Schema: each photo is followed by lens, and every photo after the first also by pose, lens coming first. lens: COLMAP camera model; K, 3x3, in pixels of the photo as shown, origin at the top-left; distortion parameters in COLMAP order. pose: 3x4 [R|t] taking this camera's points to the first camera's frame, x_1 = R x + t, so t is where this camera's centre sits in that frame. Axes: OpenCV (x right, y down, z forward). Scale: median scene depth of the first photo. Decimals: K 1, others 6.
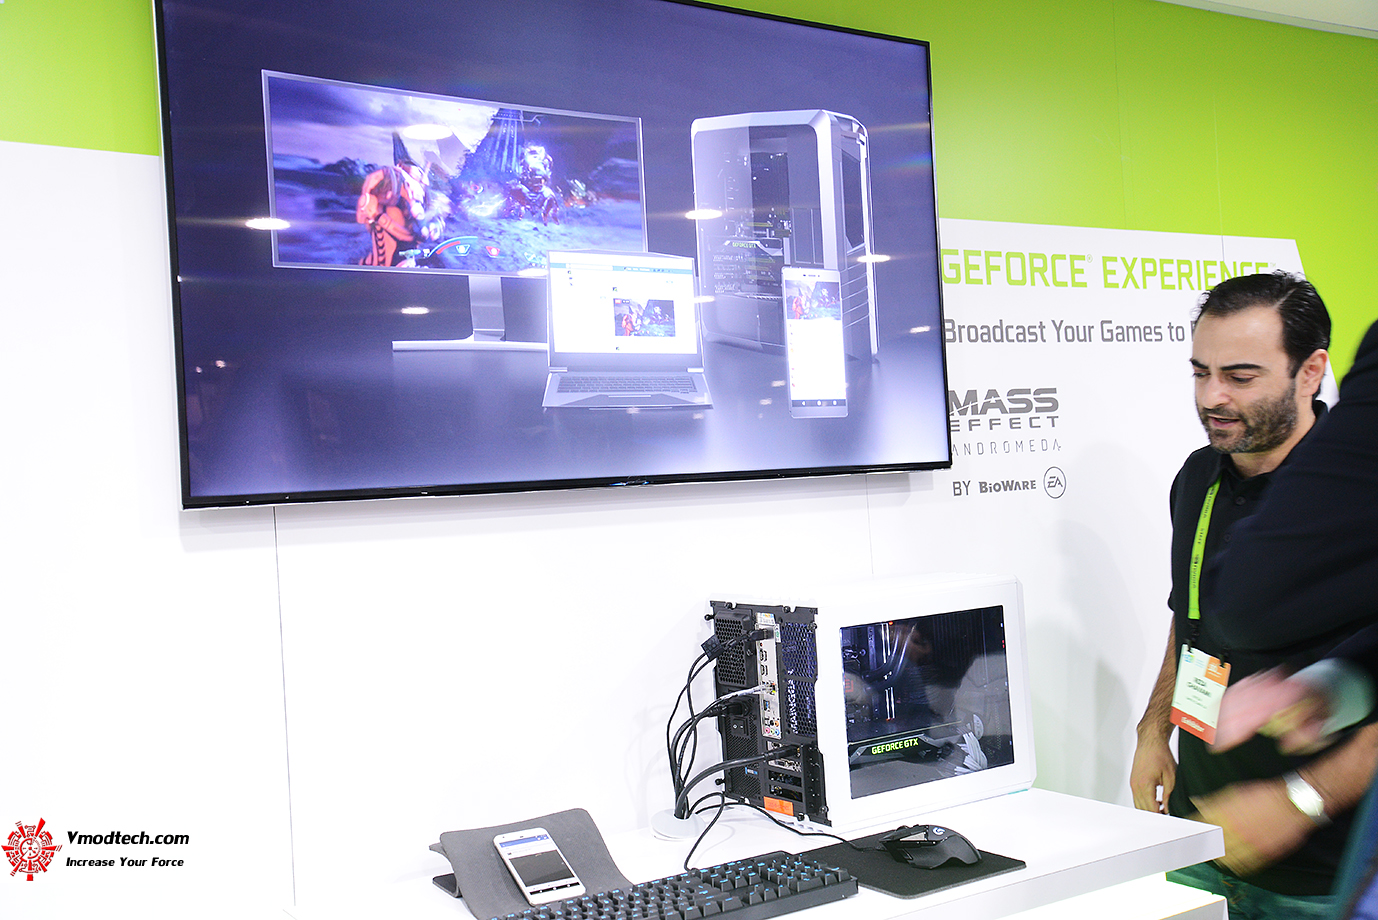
lens RADIAL K [[1289.7, 0, 689.4], [0, 1289.7, 459.0], [0, 0, 1]] dist [0.077231, 0.000000]
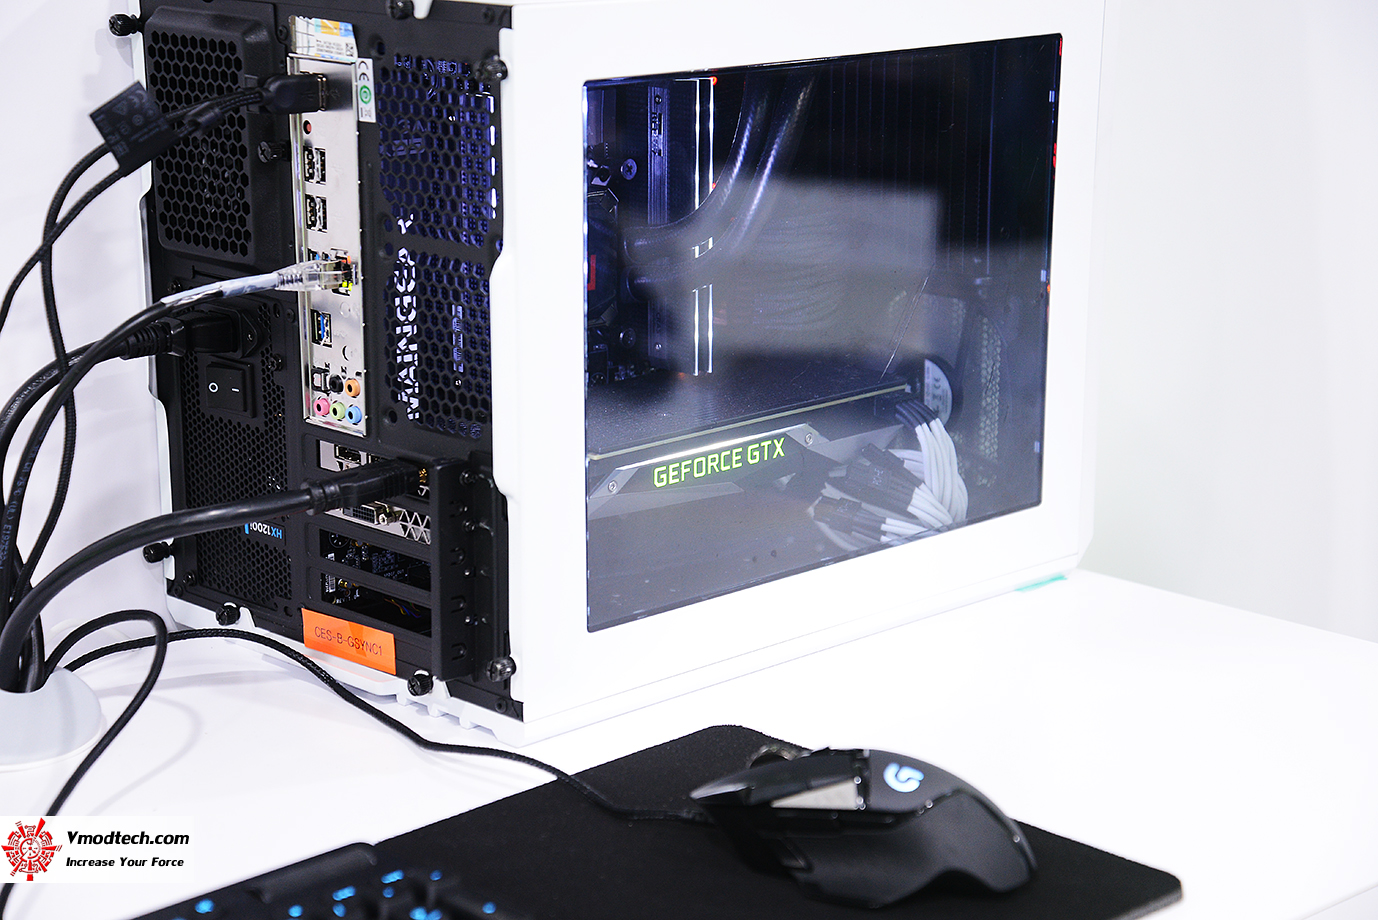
lens RADIAL K [[2537.9, 0, 643.6], [0, 2537.9, 472.8], [0, 0, 1]] dist [0.496504, 0.000000]
pose [[0.980075, 0.016383, 0.197953, 0.015125], [-0.068062, 0.963959, 0.257198, 0.063087], [-0.186604, -0.265547, 0.945867, 0.407586]]
